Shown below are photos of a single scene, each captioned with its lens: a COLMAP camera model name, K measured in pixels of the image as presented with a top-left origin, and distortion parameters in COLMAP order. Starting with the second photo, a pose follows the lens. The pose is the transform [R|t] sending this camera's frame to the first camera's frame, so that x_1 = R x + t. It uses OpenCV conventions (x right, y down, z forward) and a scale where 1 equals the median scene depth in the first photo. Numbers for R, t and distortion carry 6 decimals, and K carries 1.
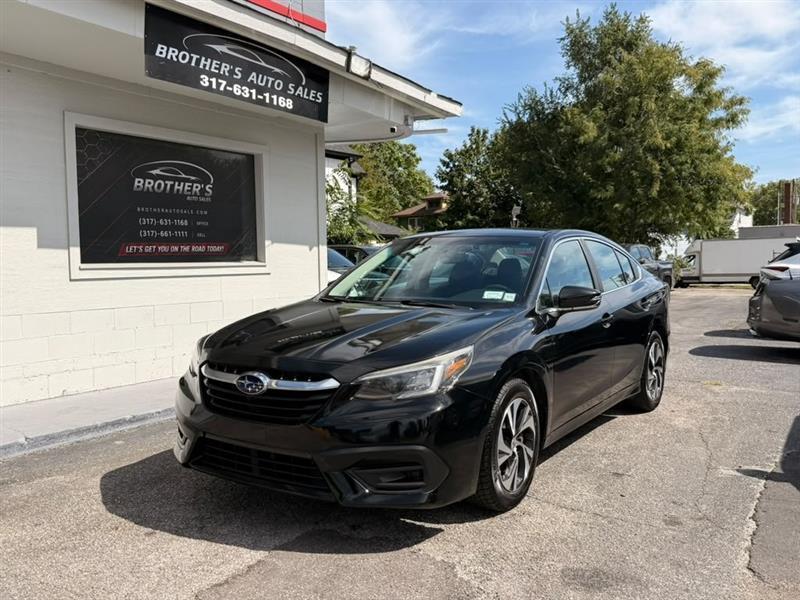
lens RADIAL K [[700.4, 0, 407.5], [0, 700.4, 301.6], [0, 0, 1]] dist [0.135368, -0.269766]
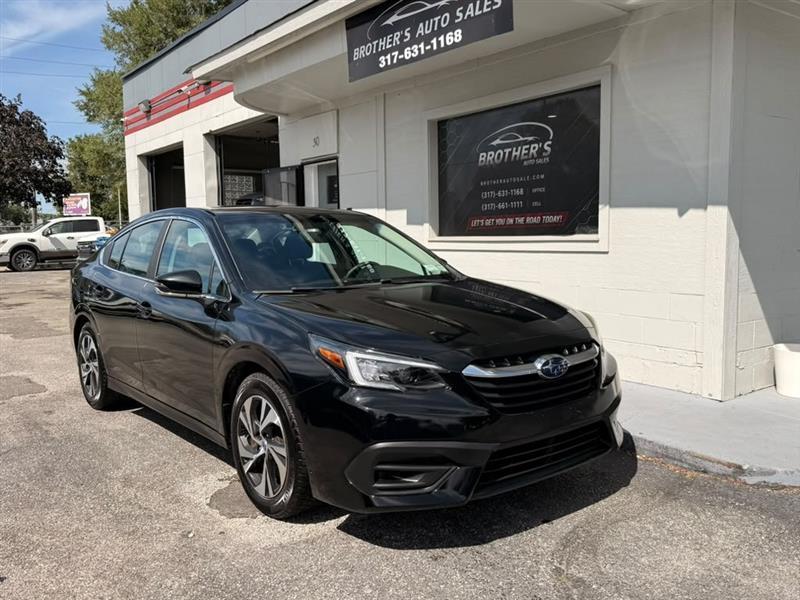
lens RADIAL K [[700.4, 0, 401.9], [0, 700.4, 300.6], [0, 0, 1]] dist [0.135368, -0.269766]
pose [[-0.338306, 0.108404, -0.934771, 0.615822], [-0.037796, 0.990976, 0.128601, -0.087055], [0.940277, 0.078837, -0.331156, 1.216348]]
